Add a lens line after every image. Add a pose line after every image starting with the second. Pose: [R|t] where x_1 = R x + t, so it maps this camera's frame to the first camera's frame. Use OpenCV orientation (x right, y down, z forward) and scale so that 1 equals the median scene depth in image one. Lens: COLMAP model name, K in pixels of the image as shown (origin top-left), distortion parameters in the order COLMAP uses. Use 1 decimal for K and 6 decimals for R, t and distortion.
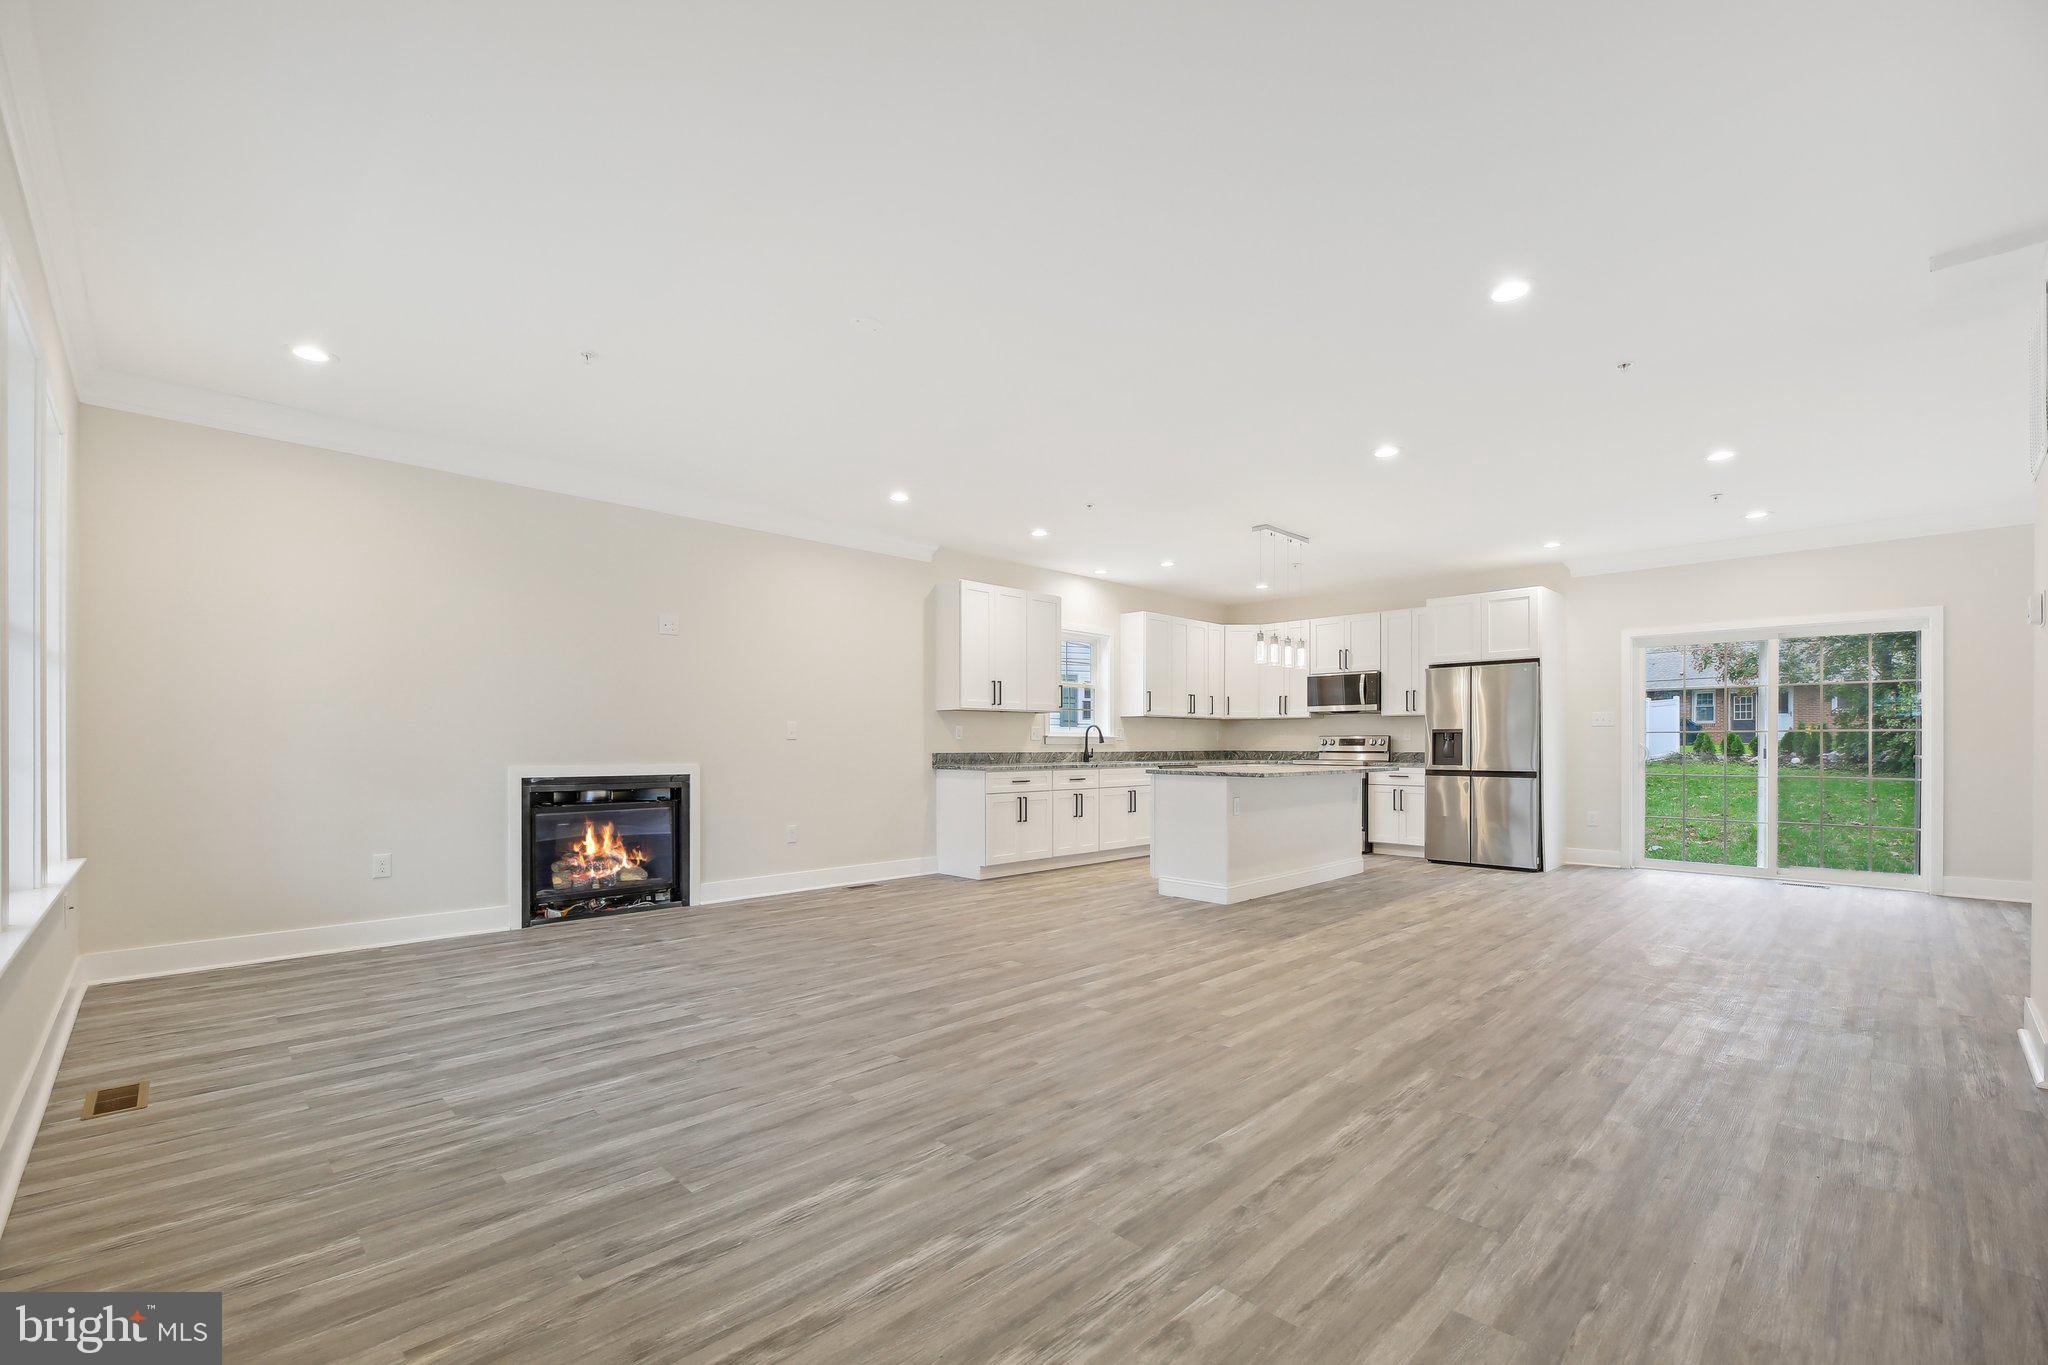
lens RADIAL K [[834.9, 0, 1010.1], [0, 834.9, 752.9], [0, 0, 1]] dist [0.001040, -0.002319]
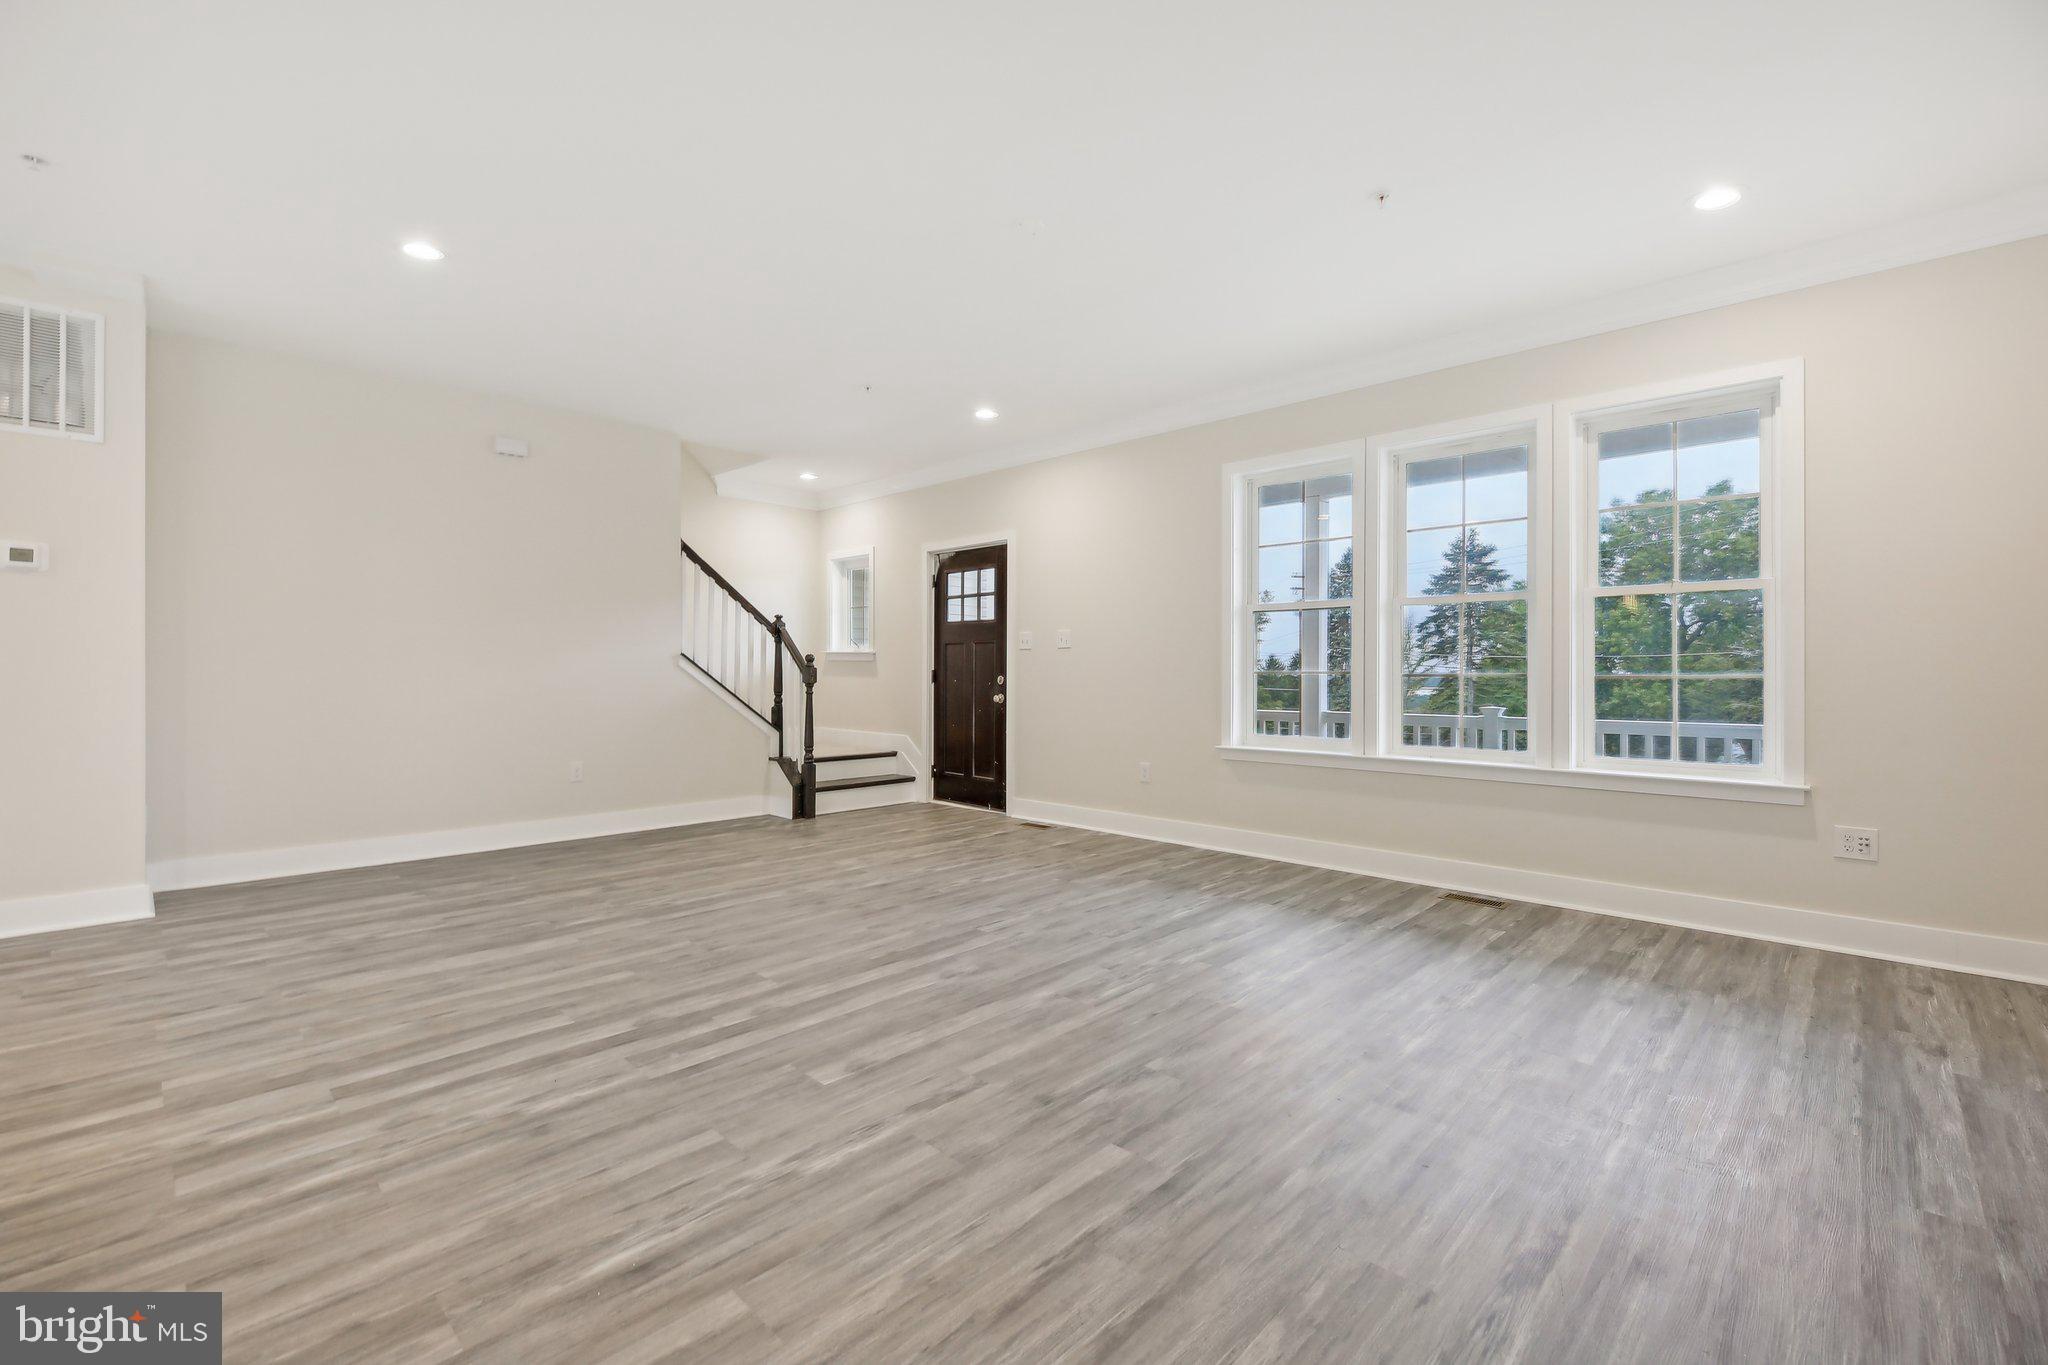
lens RADIAL K [[834.9, 0, 1062.2], [0, 834.9, 675.8], [0, 0, 1]] dist [0.001040, -0.002319]
pose [[-0.996413, -0.000332, -0.084628, -0.059368], [-0.001956, 0.999815, 0.019113, -0.011671], [0.084606, 0.019210, -0.996229, 0.875434]]
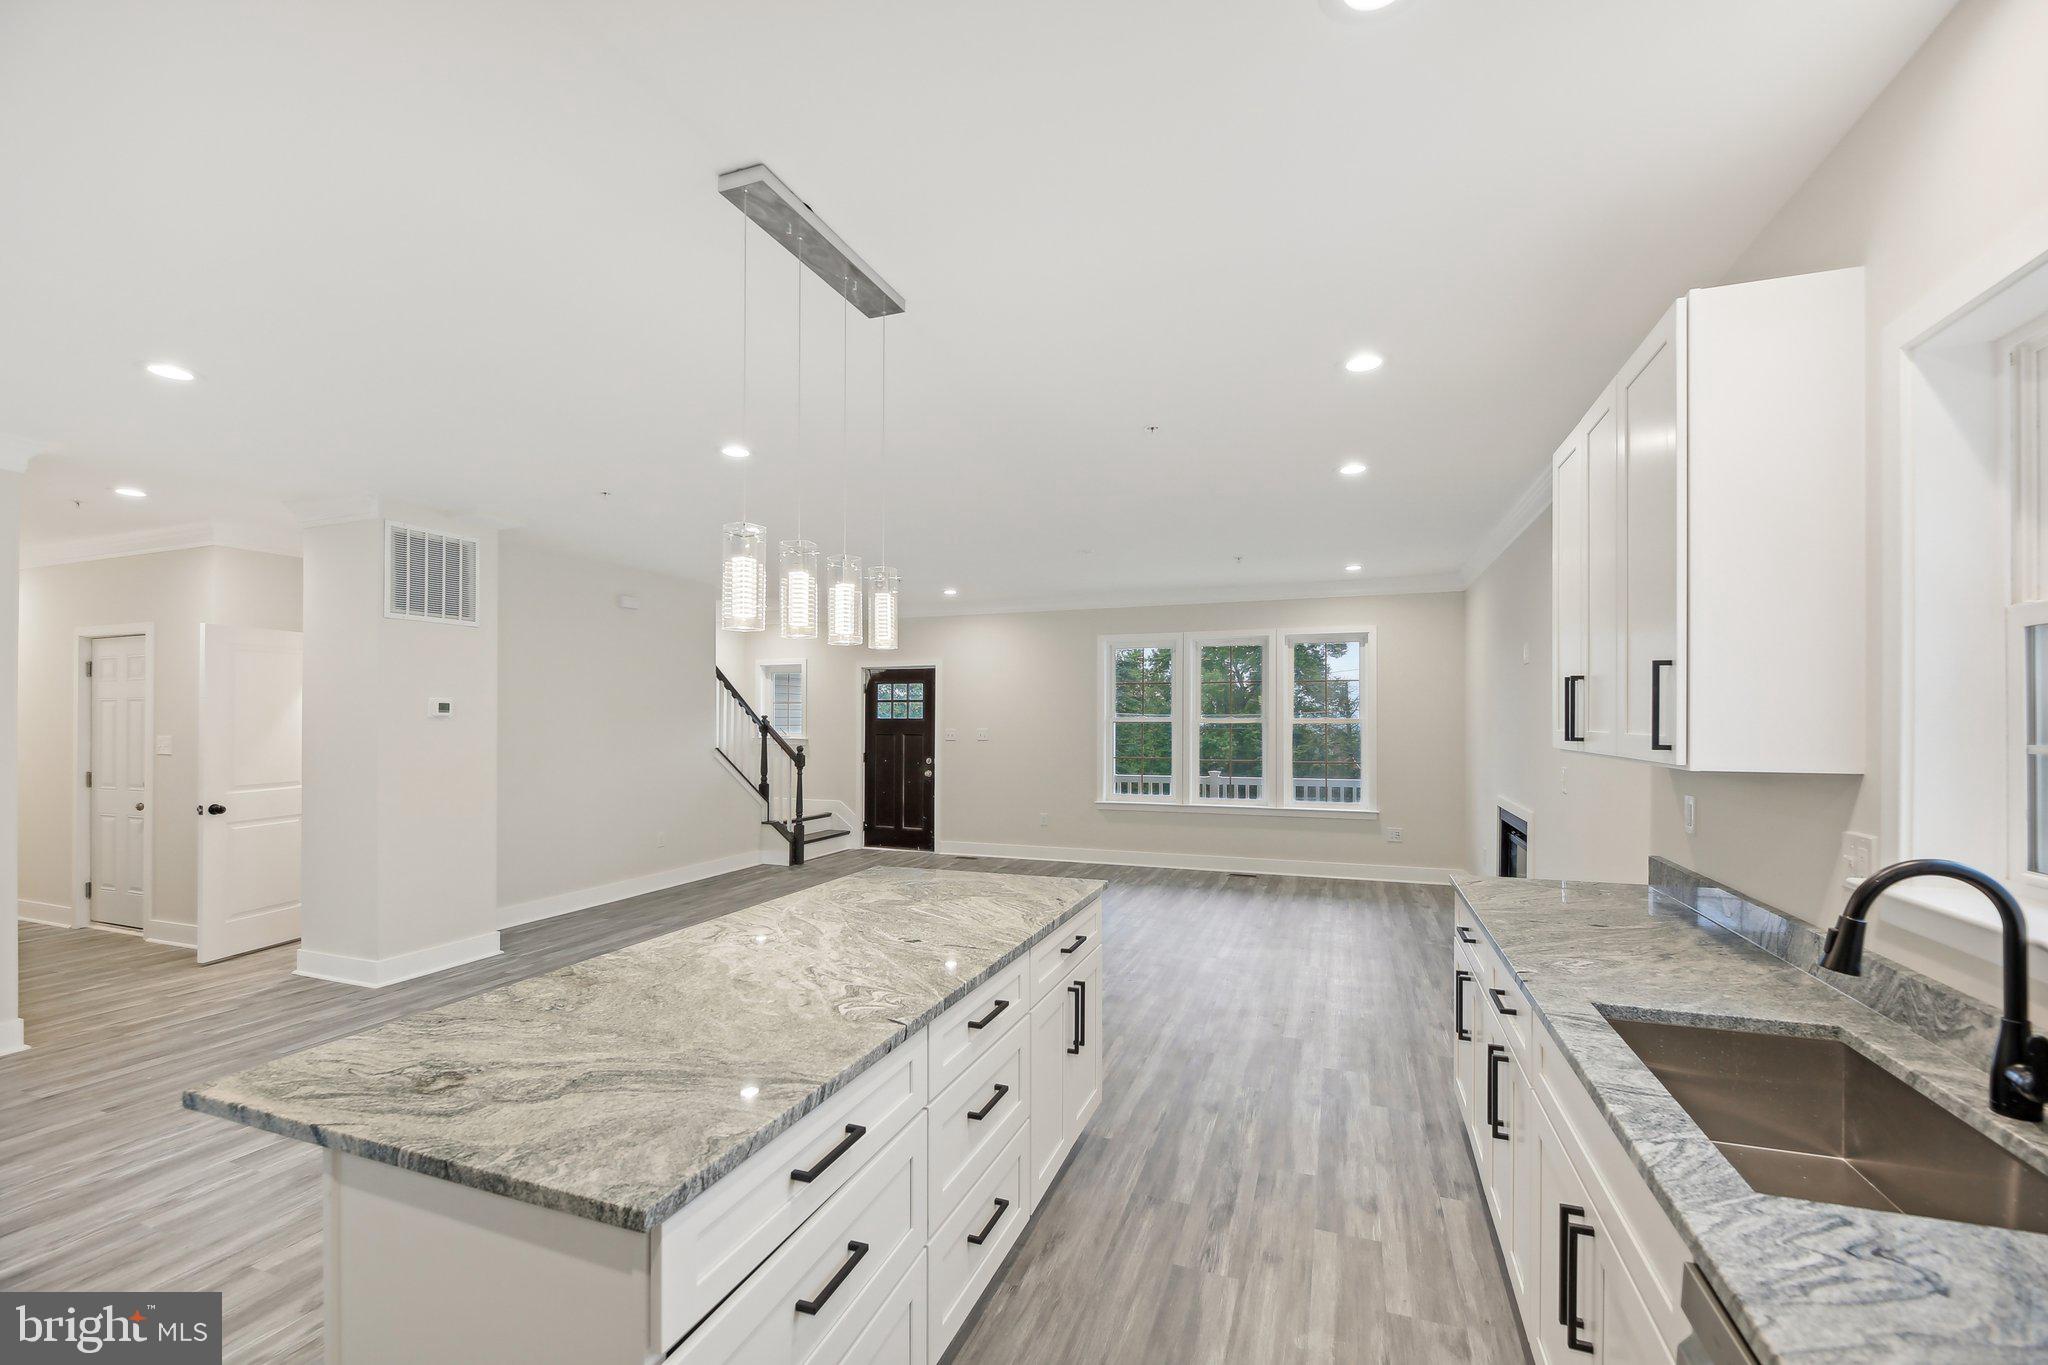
lens RADIAL K [[834.9, 0, 1015.0], [0, 834.9, 727.4], [0, 0, 1]] dist [0.001040, -0.002319]
pose [[-0.898025, 0.005504, -0.439910, 0.354203], [-0.005136, 0.999722, 0.022994, -0.068519], [0.439915, 0.022909, -0.897747, 1.185366]]
